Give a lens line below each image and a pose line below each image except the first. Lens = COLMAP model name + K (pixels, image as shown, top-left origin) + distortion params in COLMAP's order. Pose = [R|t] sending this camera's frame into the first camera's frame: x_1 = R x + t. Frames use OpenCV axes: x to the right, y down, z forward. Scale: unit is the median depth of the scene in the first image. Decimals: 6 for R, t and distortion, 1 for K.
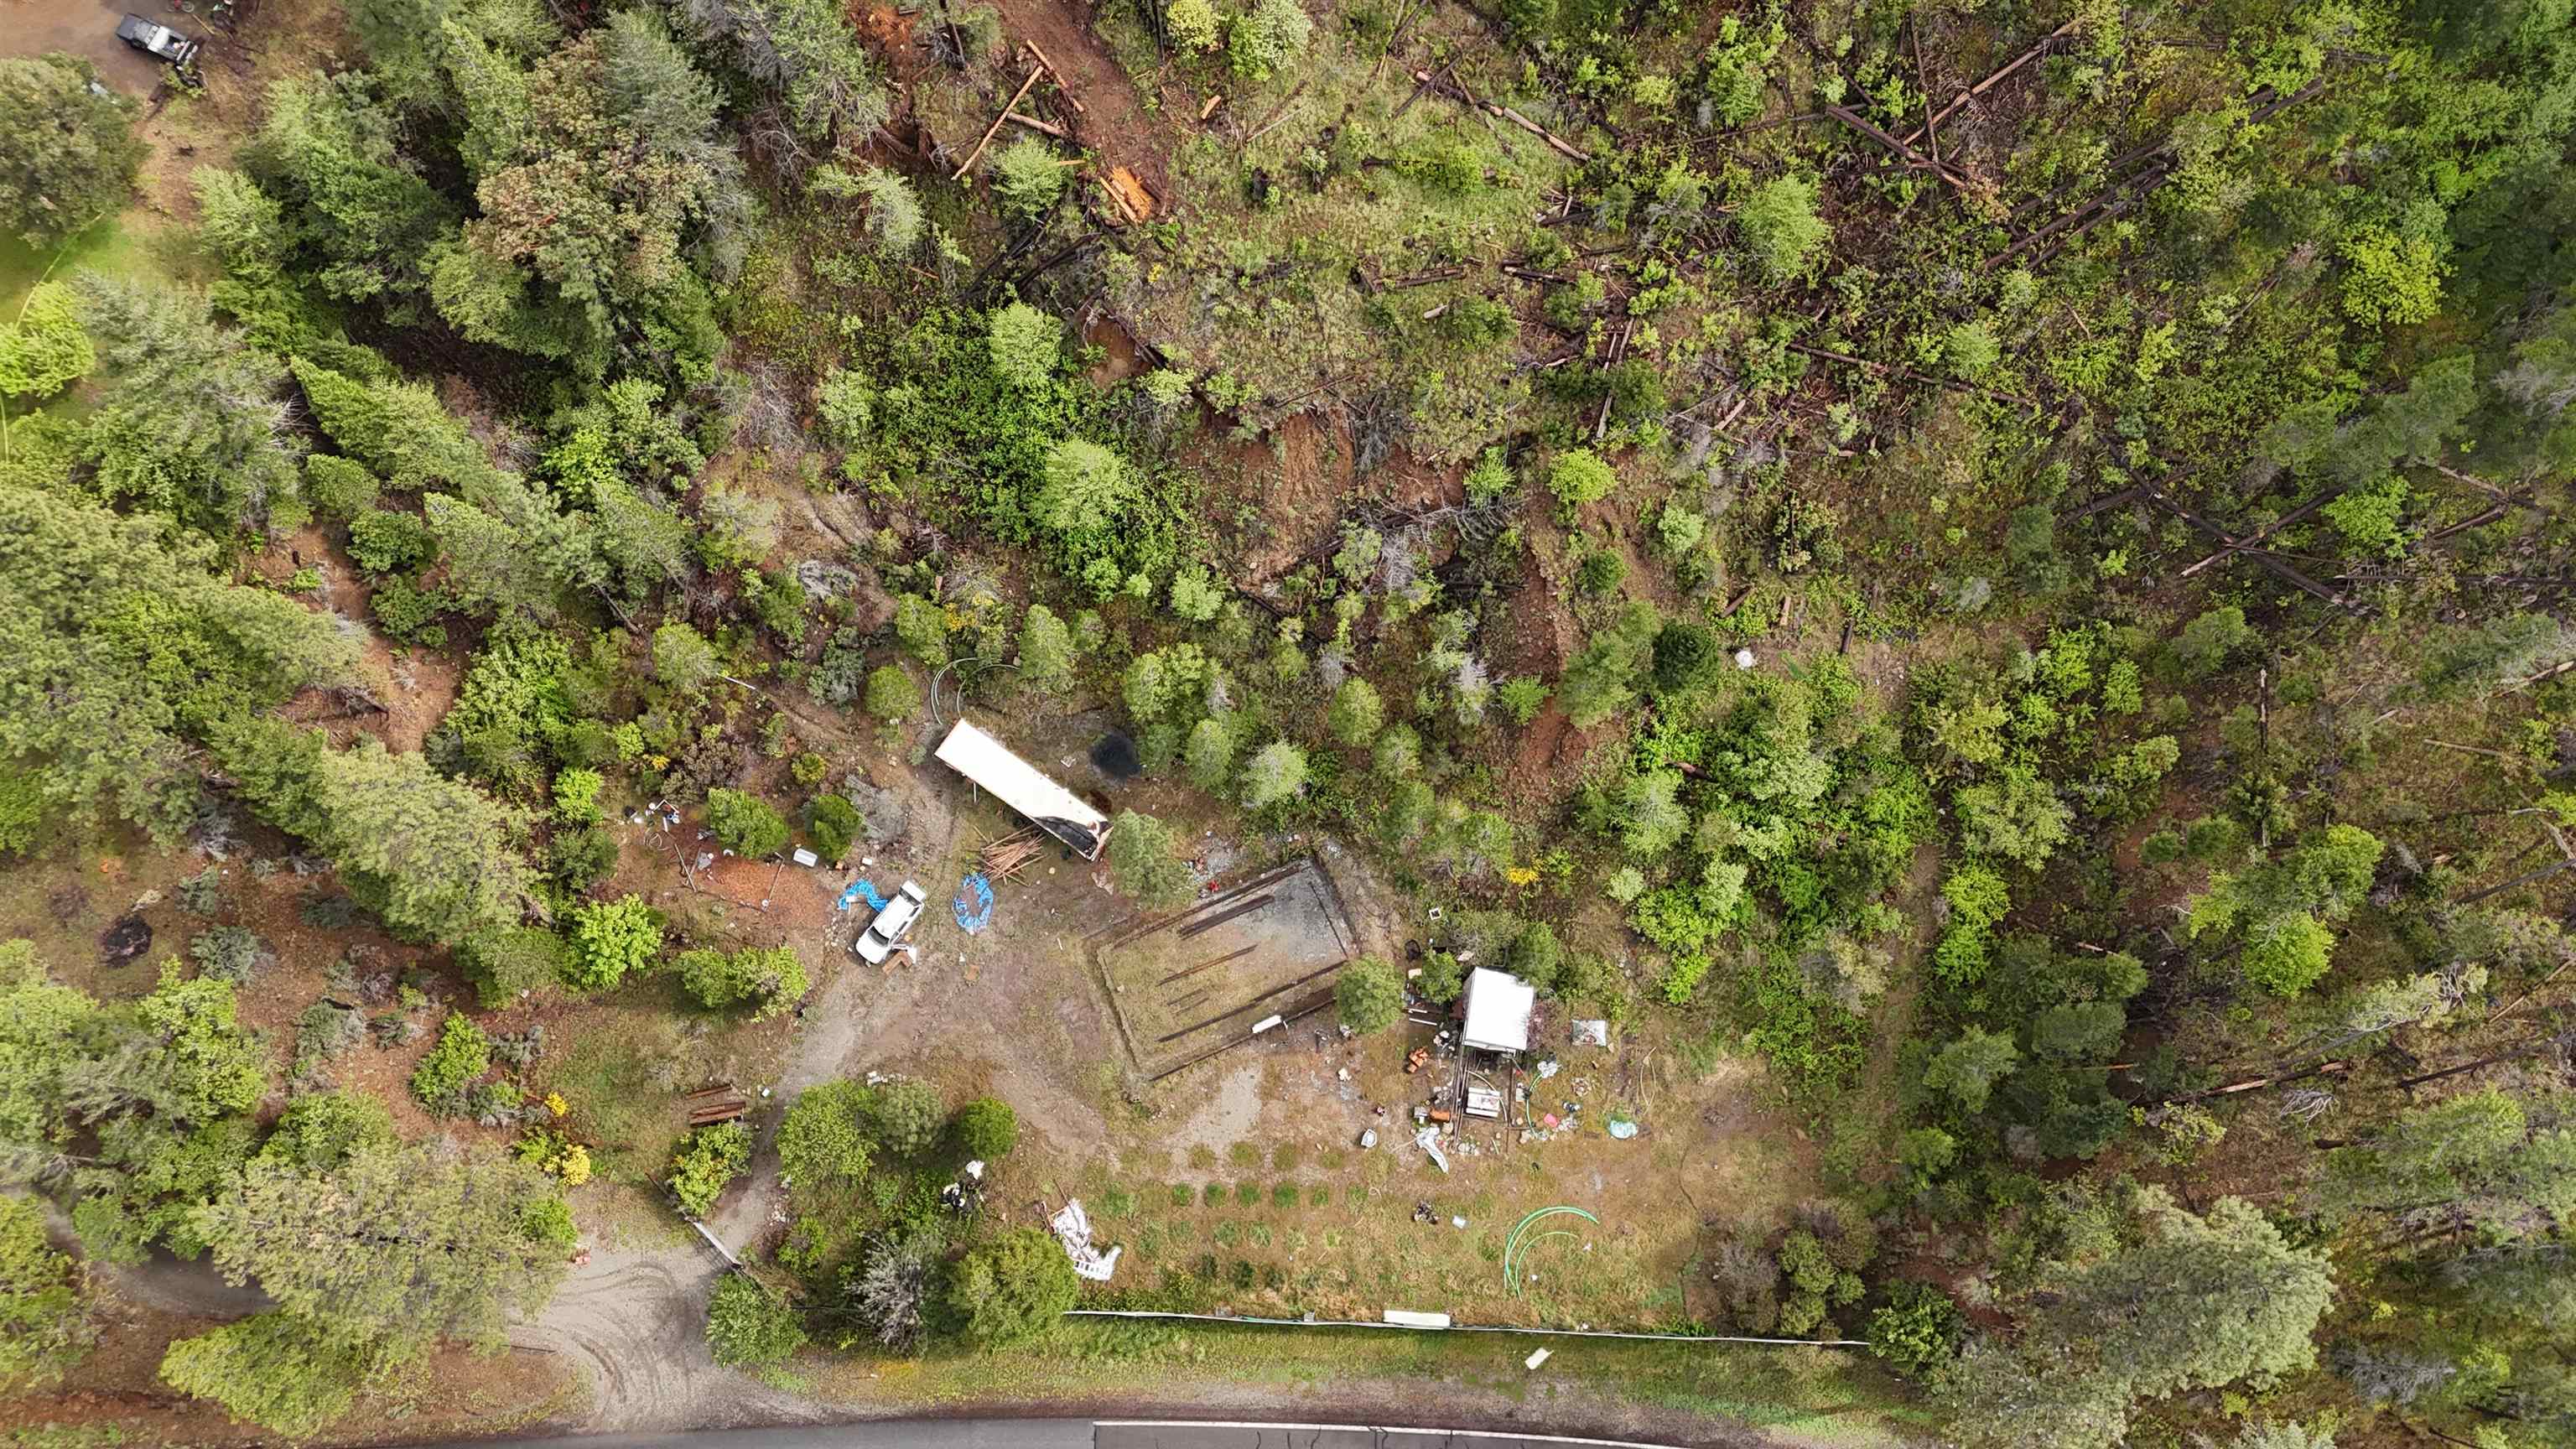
lens RADIAL K [[1887.6, 0, 1277.8], [0, 1887.6, 732.0], [0, 0, 1]] dist [0.072452, -0.065064]
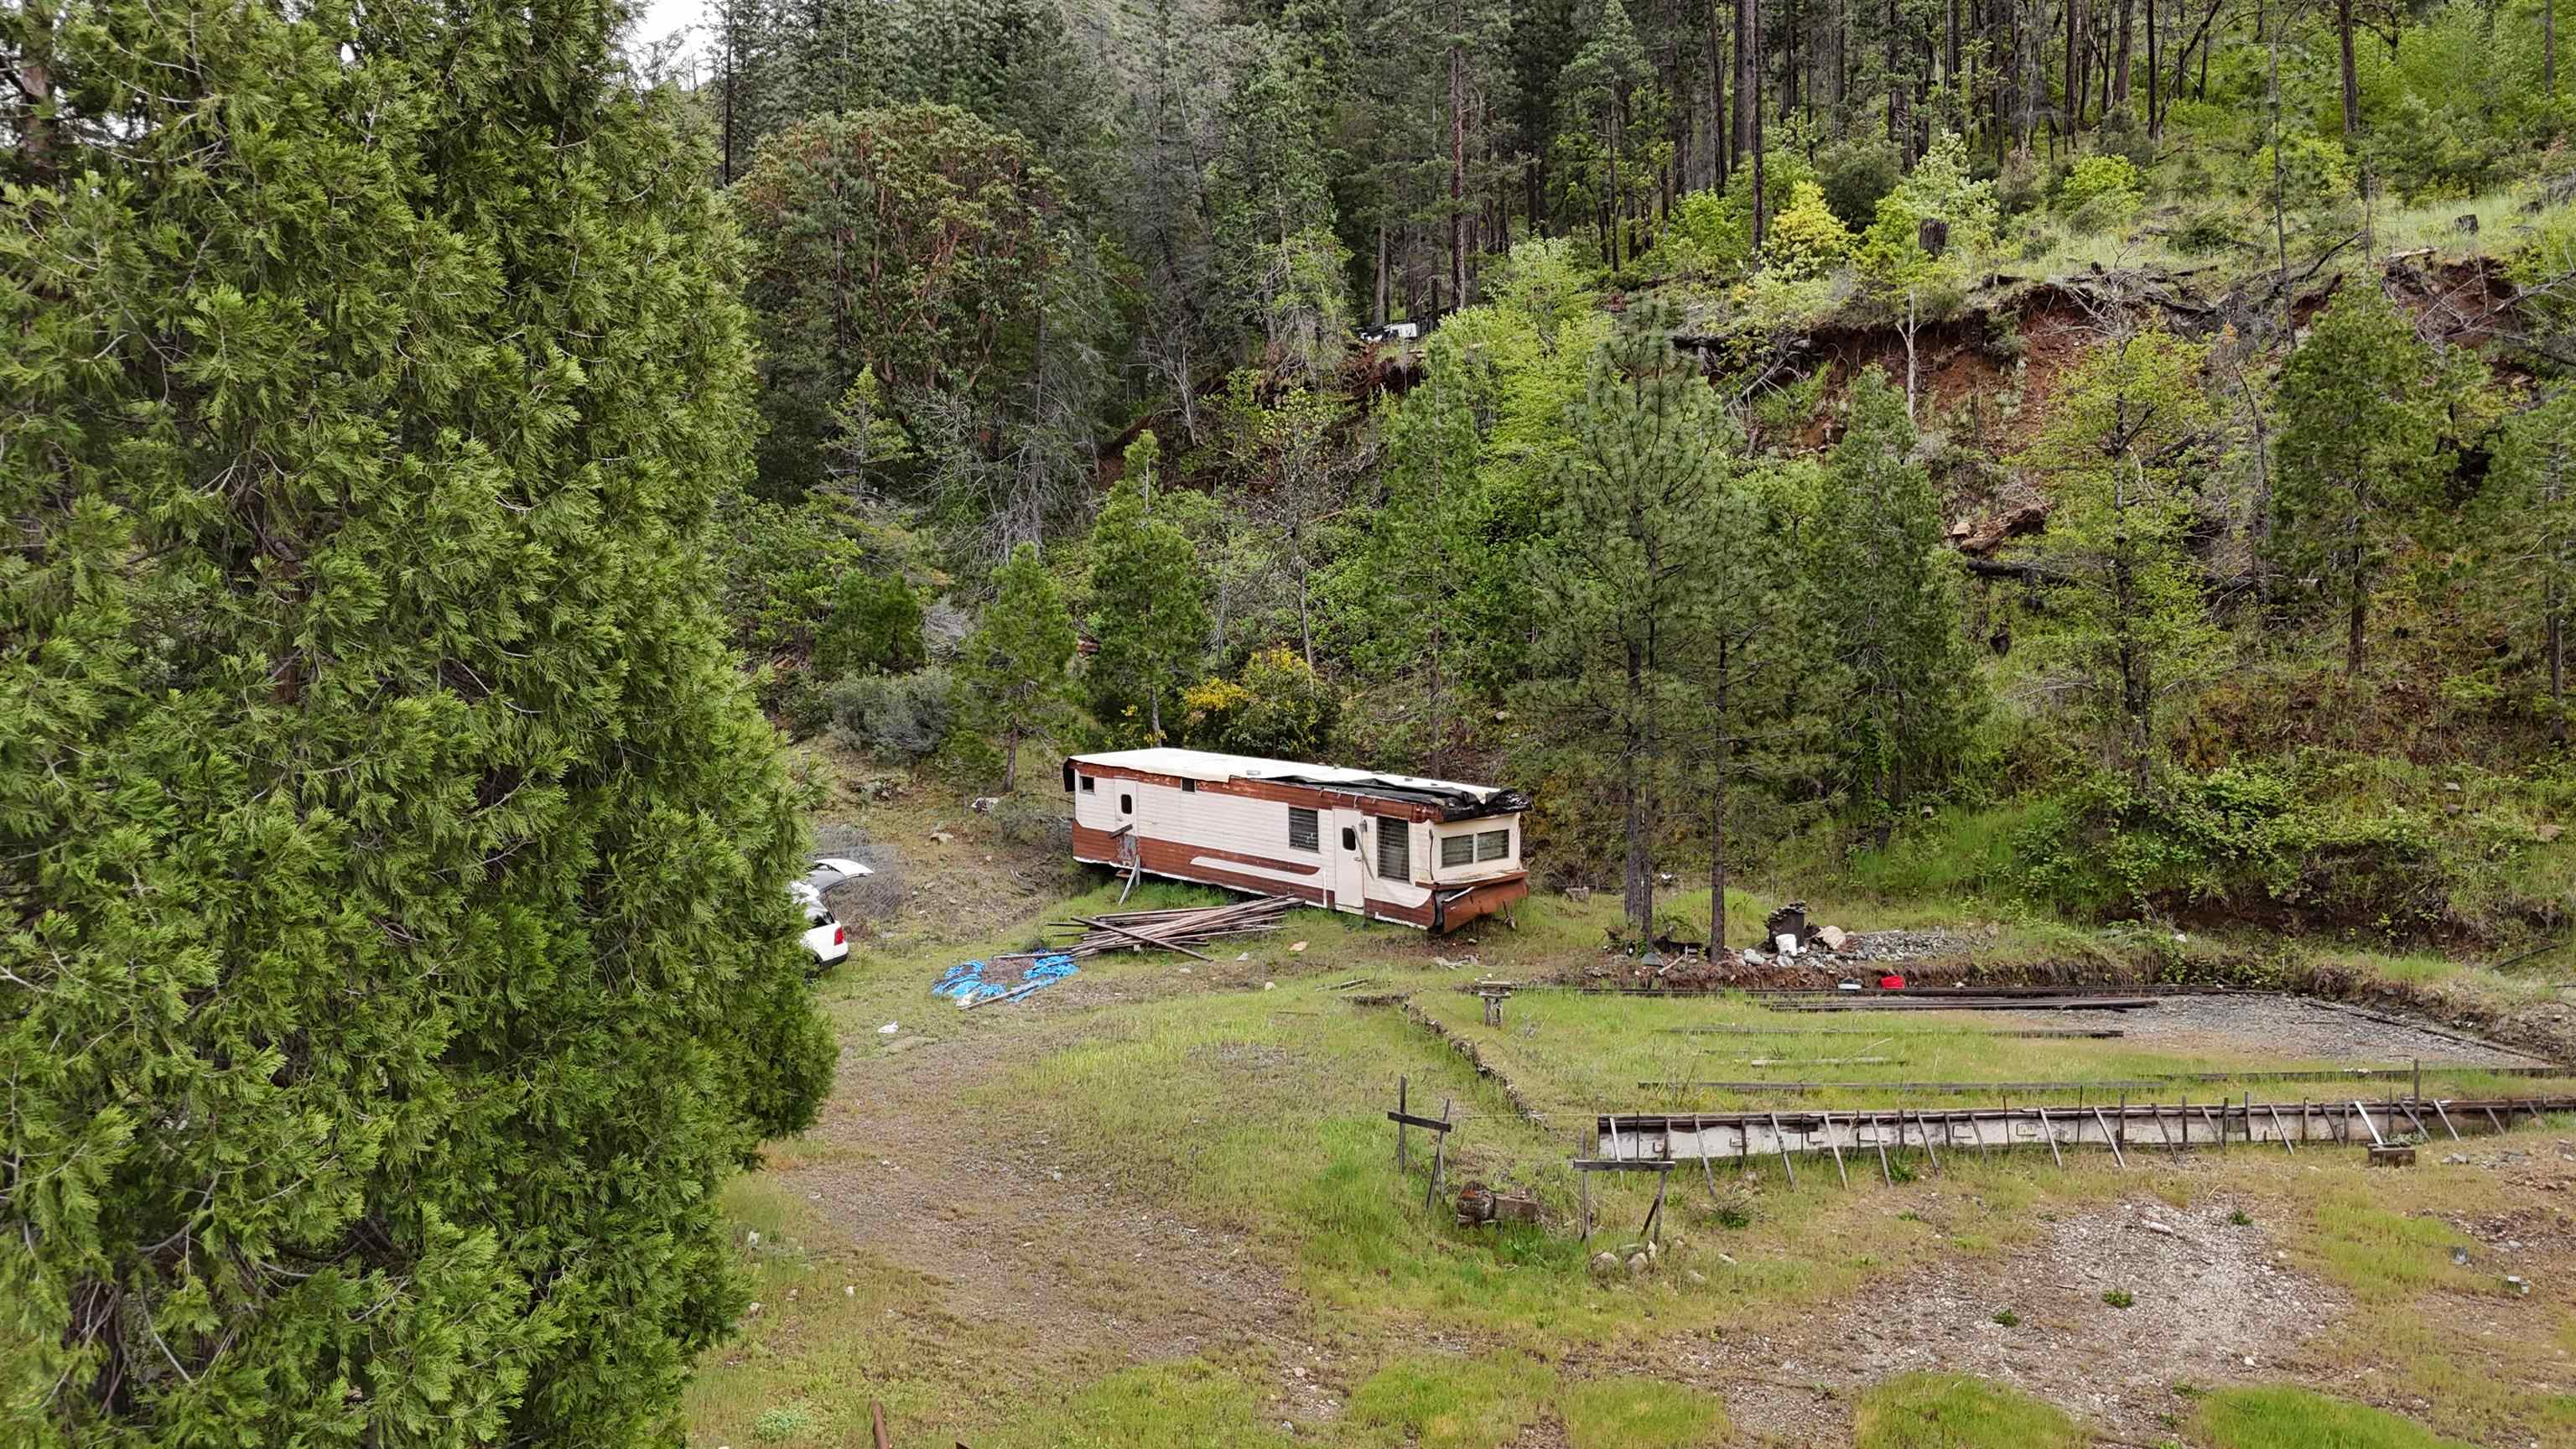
lens RADIAL K [[1887.6, 0, 1281.8], [0, 1887.6, 715.6], [0, 0, 1]] dist [0.072452, -0.065064]
pose [[0.969598, 0.034242, -0.242296, -0.055760], [-0.240431, 0.317531, -0.917261, 0.345441], [0.045527, 0.947629, 0.316110, 0.916528]]
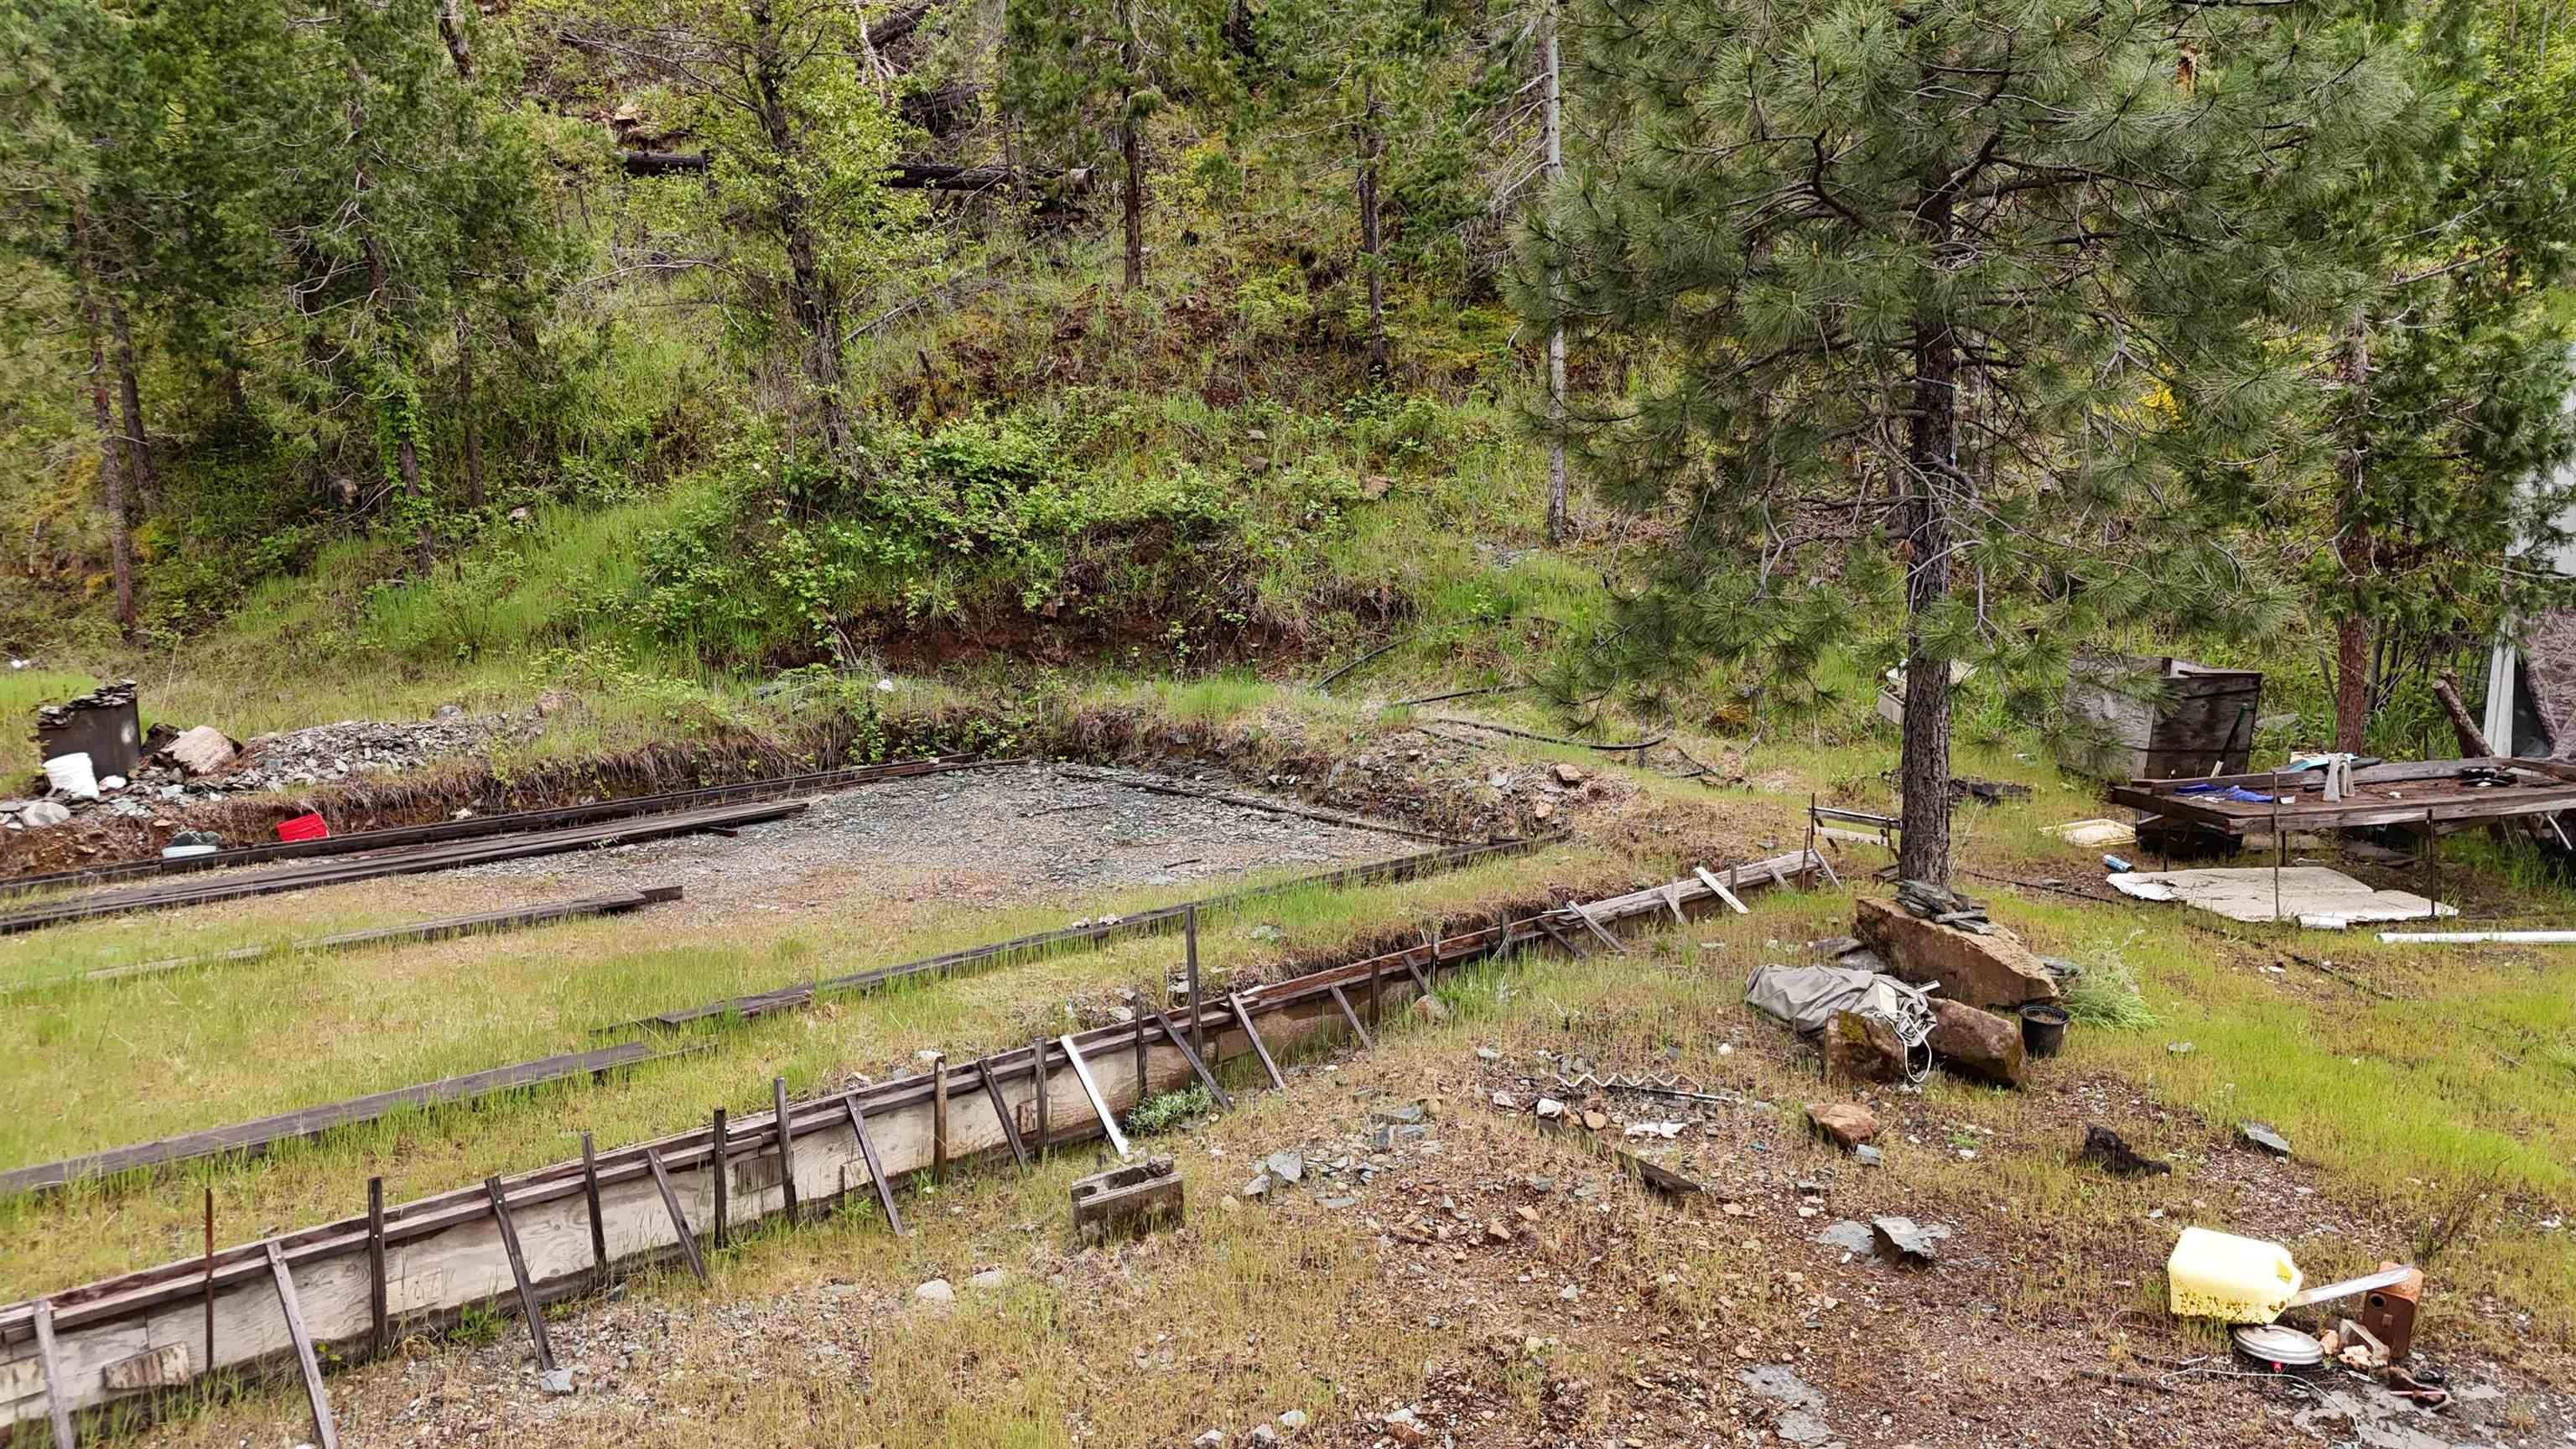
lens RADIAL K [[1887.6, 0, 1297.4], [0, 1887.6, 708.5], [0, 0, 1]] dist [0.072452, -0.065064]
pose [[0.949925, -0.040019, 0.309905, -0.010794], [0.298744, 0.407105, -0.863144, 0.218235], [-0.091622, 0.912504, 0.398674, 0.976039]]
